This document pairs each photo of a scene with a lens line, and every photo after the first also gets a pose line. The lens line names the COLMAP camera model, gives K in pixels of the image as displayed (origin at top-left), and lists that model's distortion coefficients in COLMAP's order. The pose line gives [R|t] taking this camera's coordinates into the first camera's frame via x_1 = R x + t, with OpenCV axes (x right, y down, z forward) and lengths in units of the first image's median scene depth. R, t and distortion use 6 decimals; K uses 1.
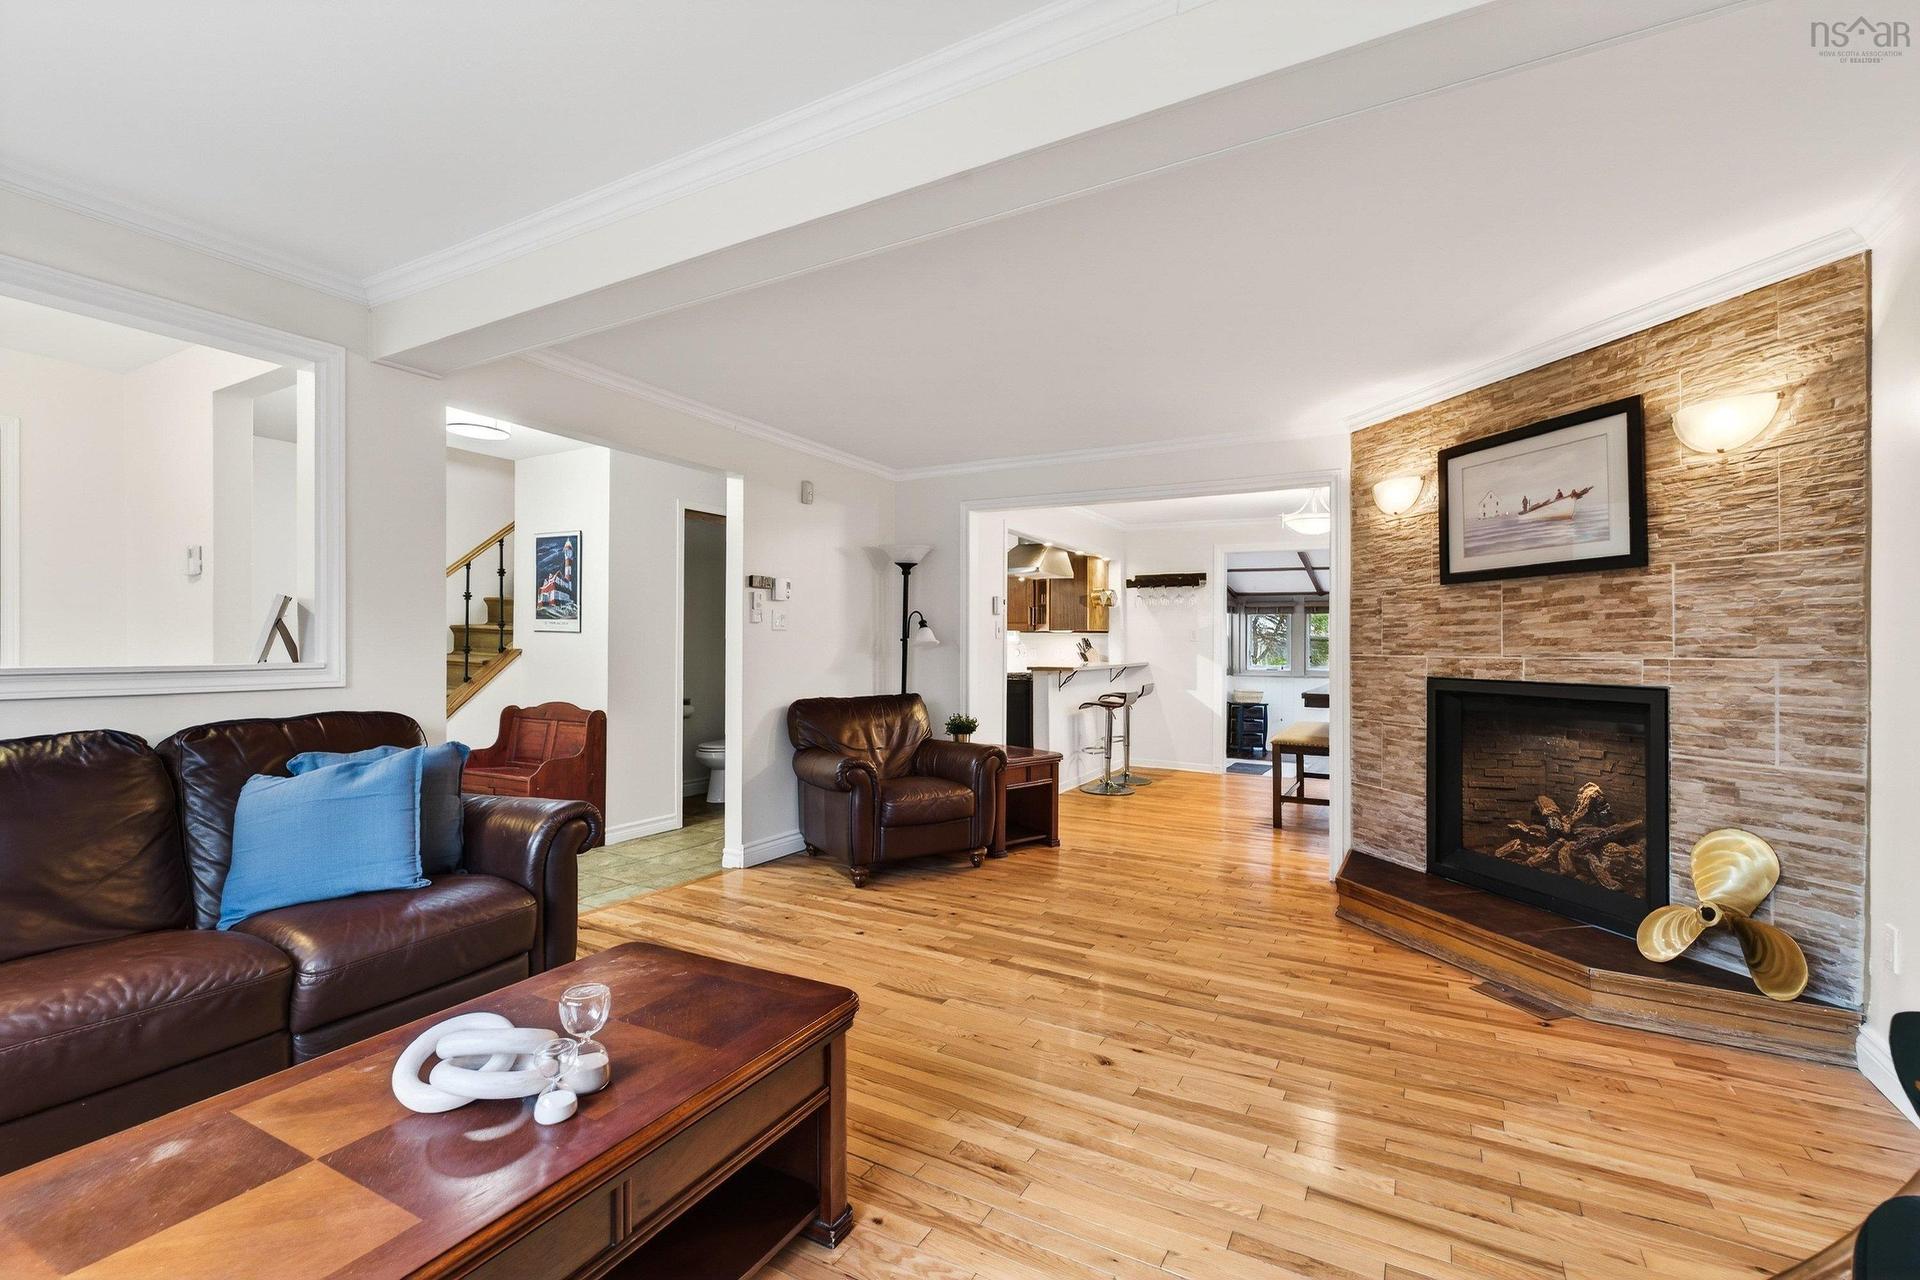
lens RADIAL K [[838.7, 0, 955.6], [0, 838.7, 641.3], [0, 0, 1]] dist [-0.000939, 0.000019]
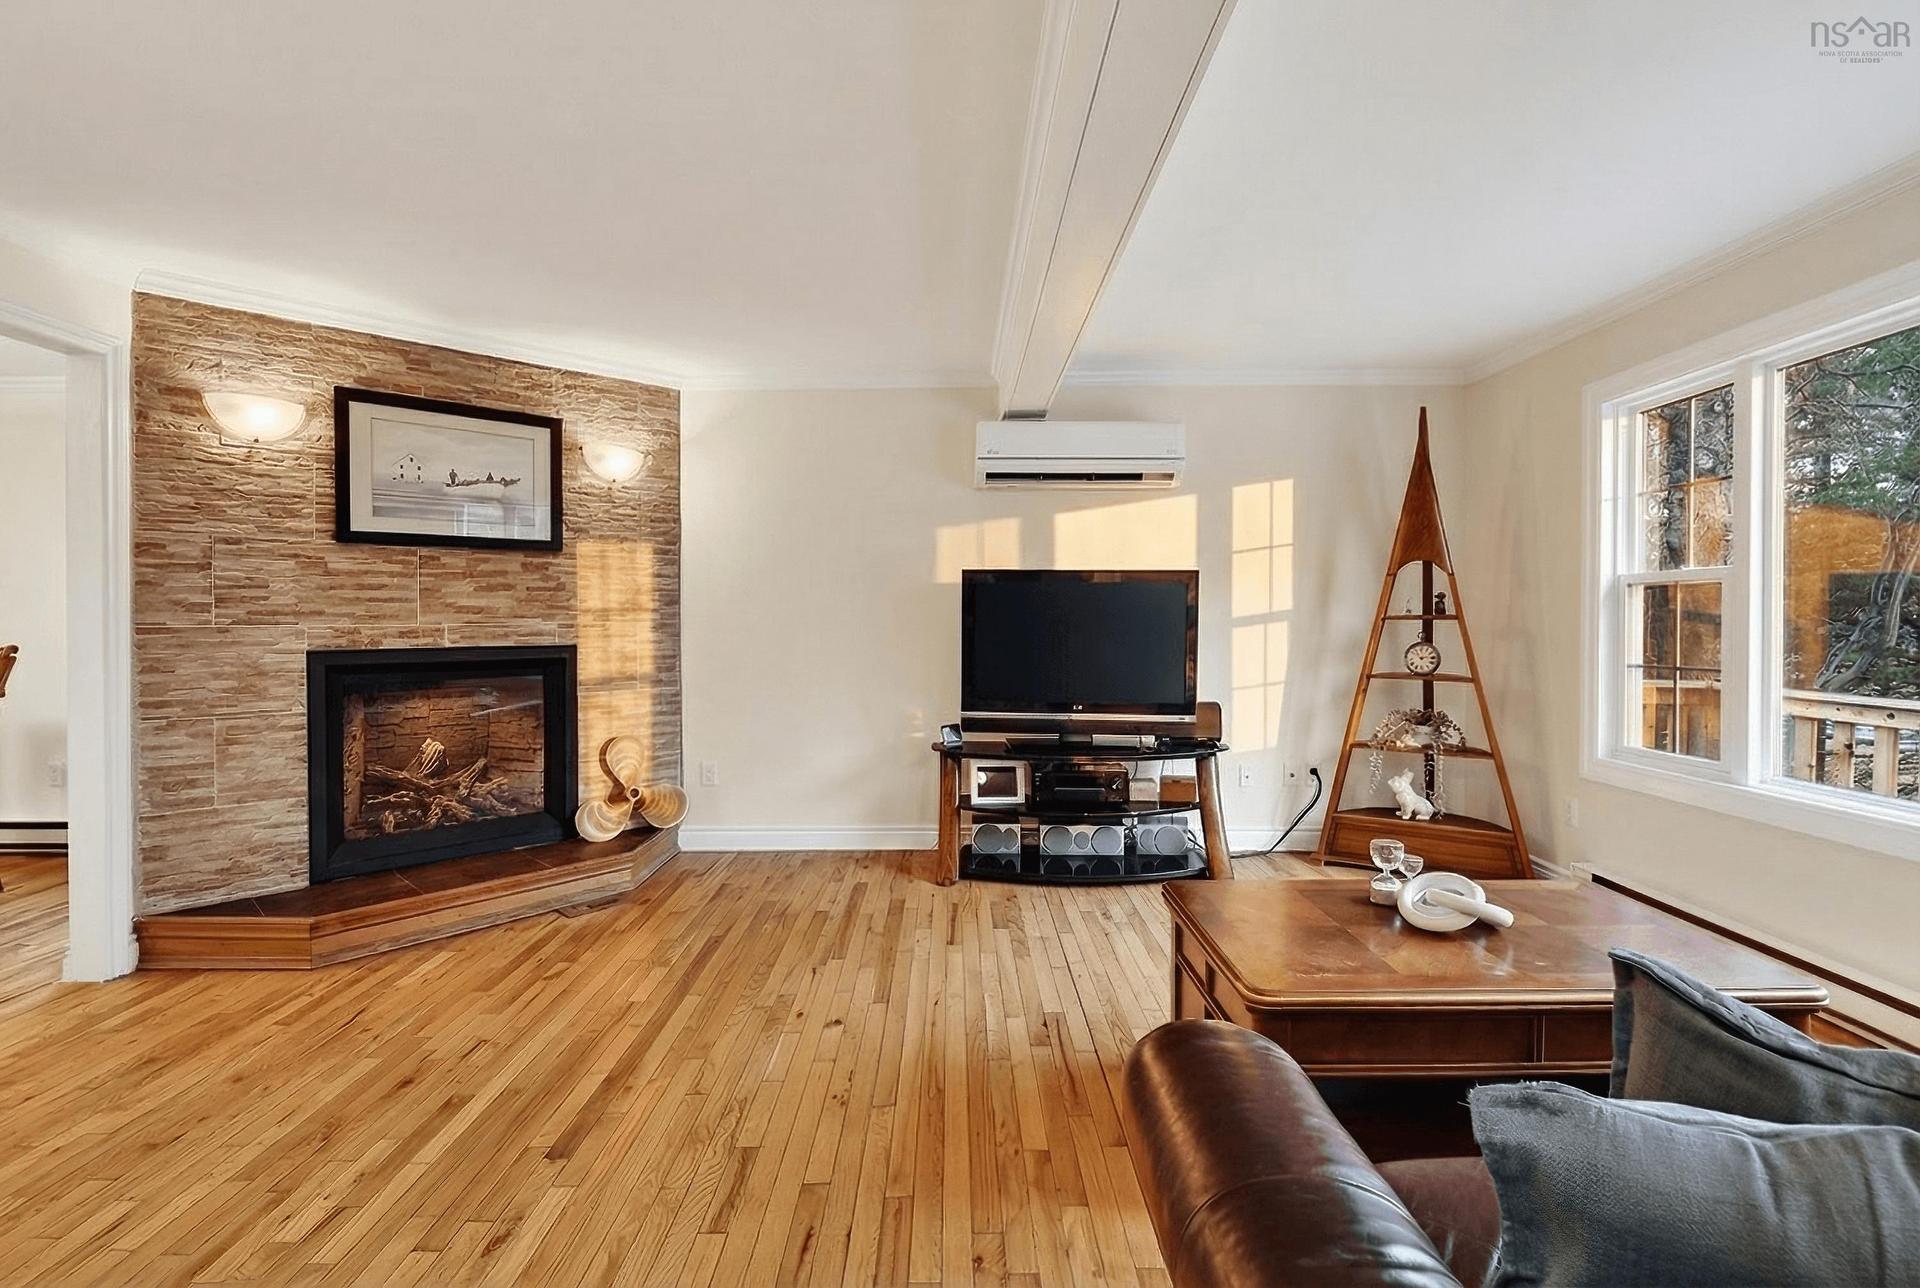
lens RADIAL K [[880.9, 0, 957.1], [0, 880.9, 623.2], [0, 0, 1]] dist [-0.002285, -0.000569]
pose [[-0.497245, -0.014598, 0.867487, -0.587228], [-0.008982, 0.999891, 0.011677, -0.000691], [-0.867564, -0.001985, -0.497322, 1.003625]]
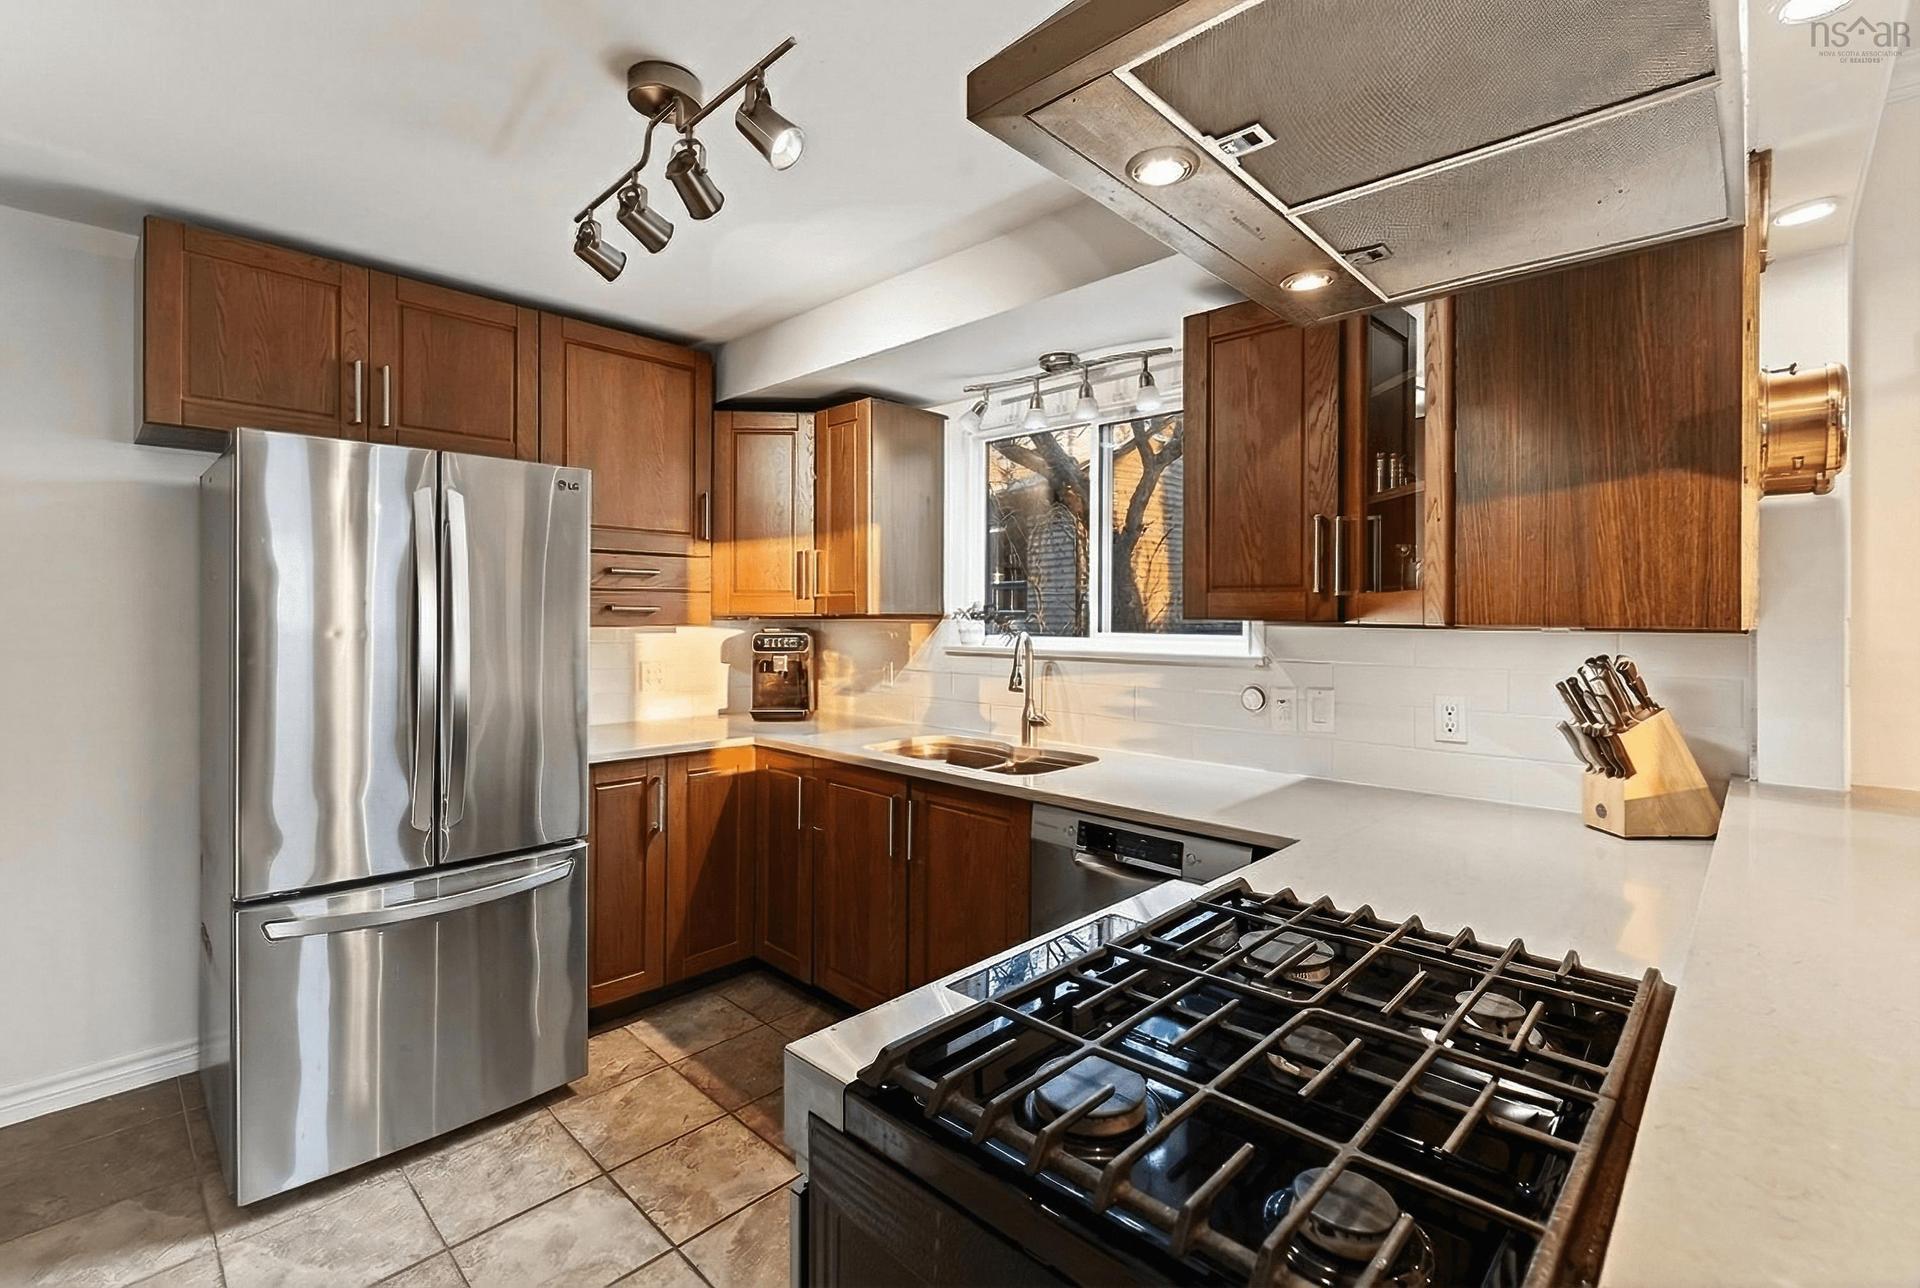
lens RADIAL K [[841.9, 0, 992.0], [0, 841.9, 613.4], [0, 0, 1]] dist [-0.025021, -0.000004]
pose [[0.974146, -0.000474, -0.225920, 0.129165], [0.000839, 0.999998, 0.001521, -0.038113], [0.225919, -0.001671, 0.974145, 1.898762]]
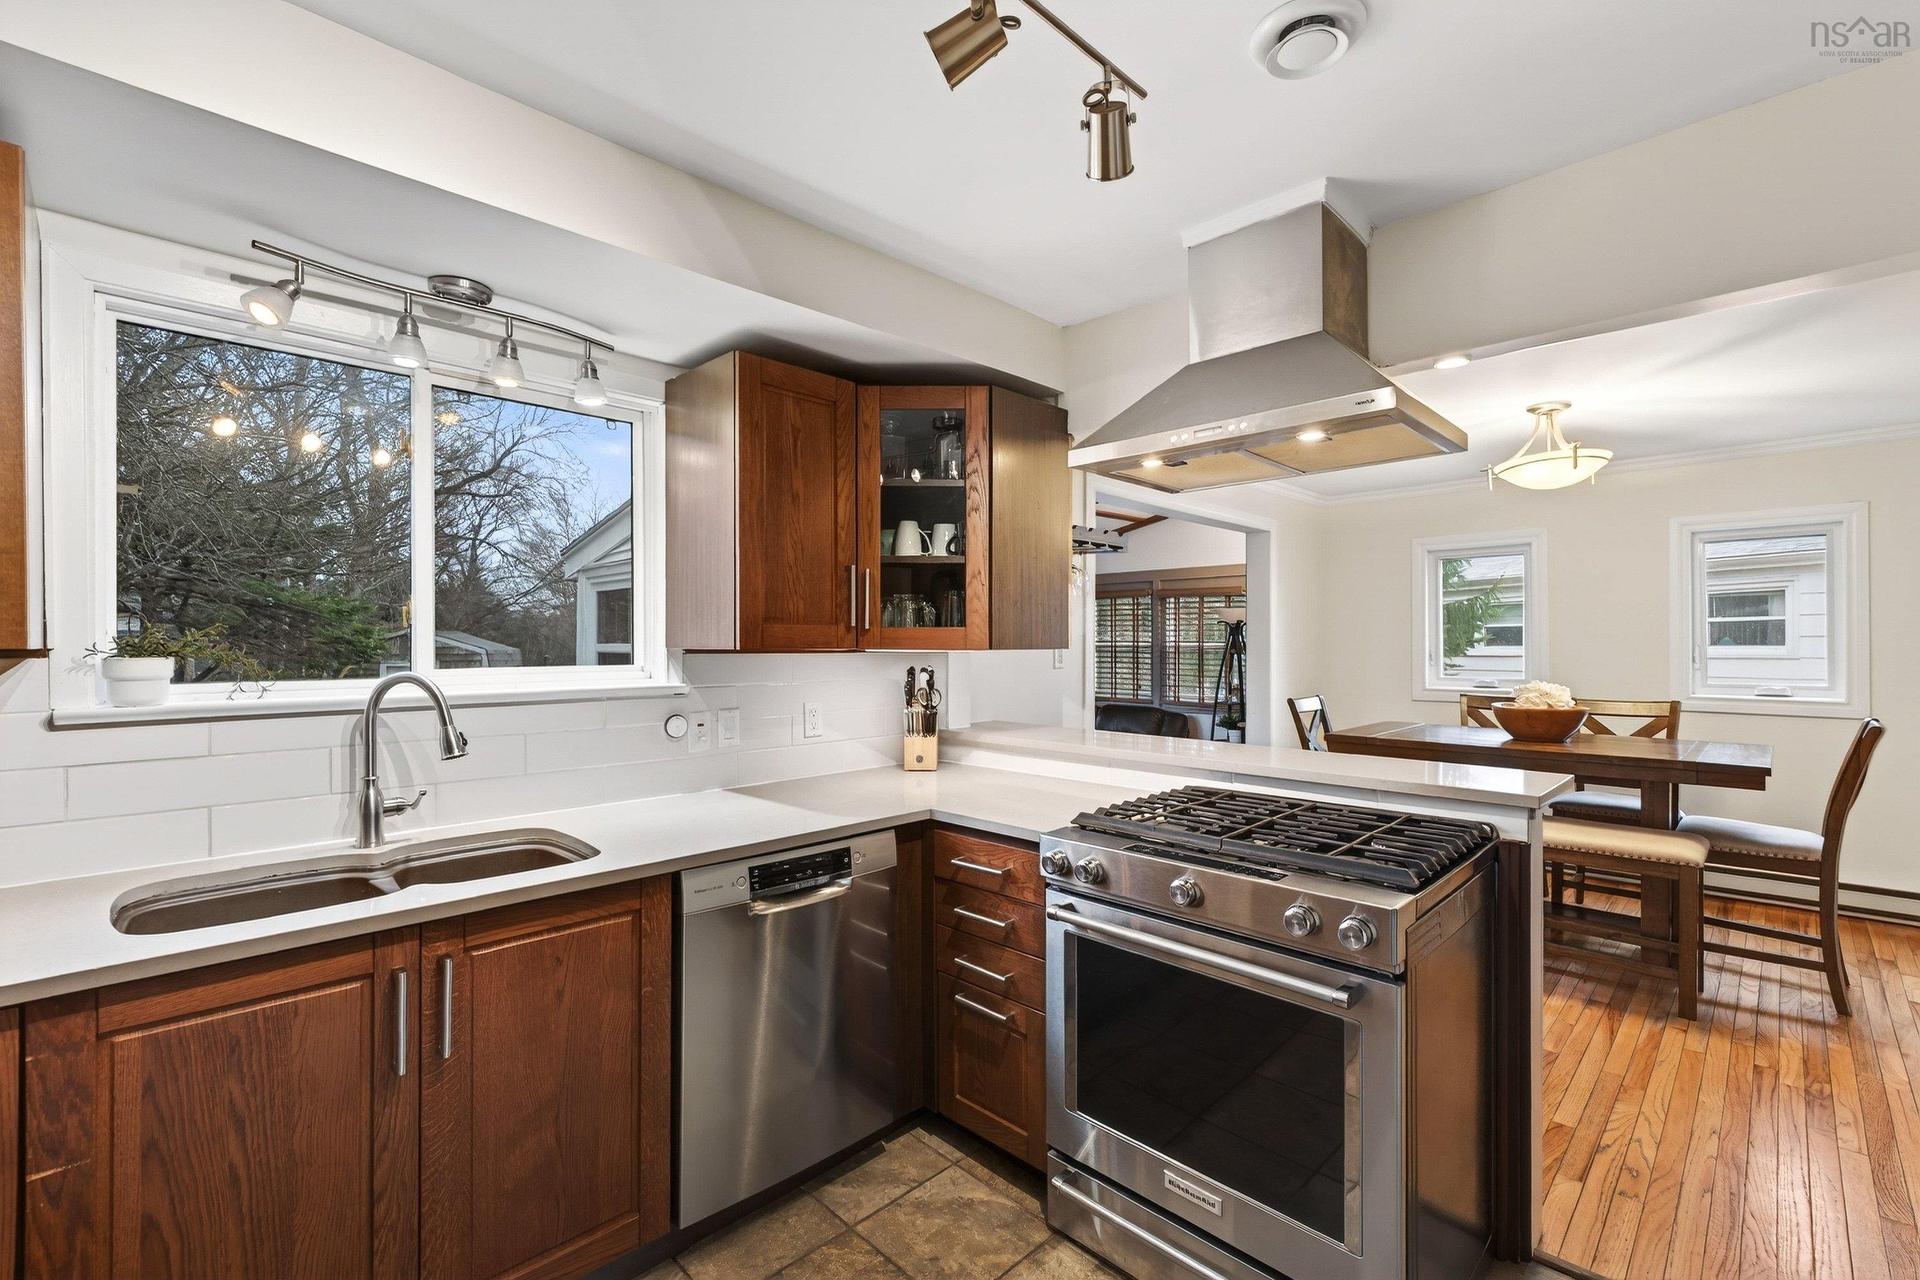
lens RADIAL K [[836.7, 0, 955.5], [0, 836.7, 633.7], [0, 0, 1]] dist [-0.000305, -0.000033]
pose [[0.263836, 0.001854, 0.964566, -0.462745], [-0.003400, 0.999994, -0.000992, -0.044473], [-0.964561, -0.003018, 0.263841, 2.227820]]
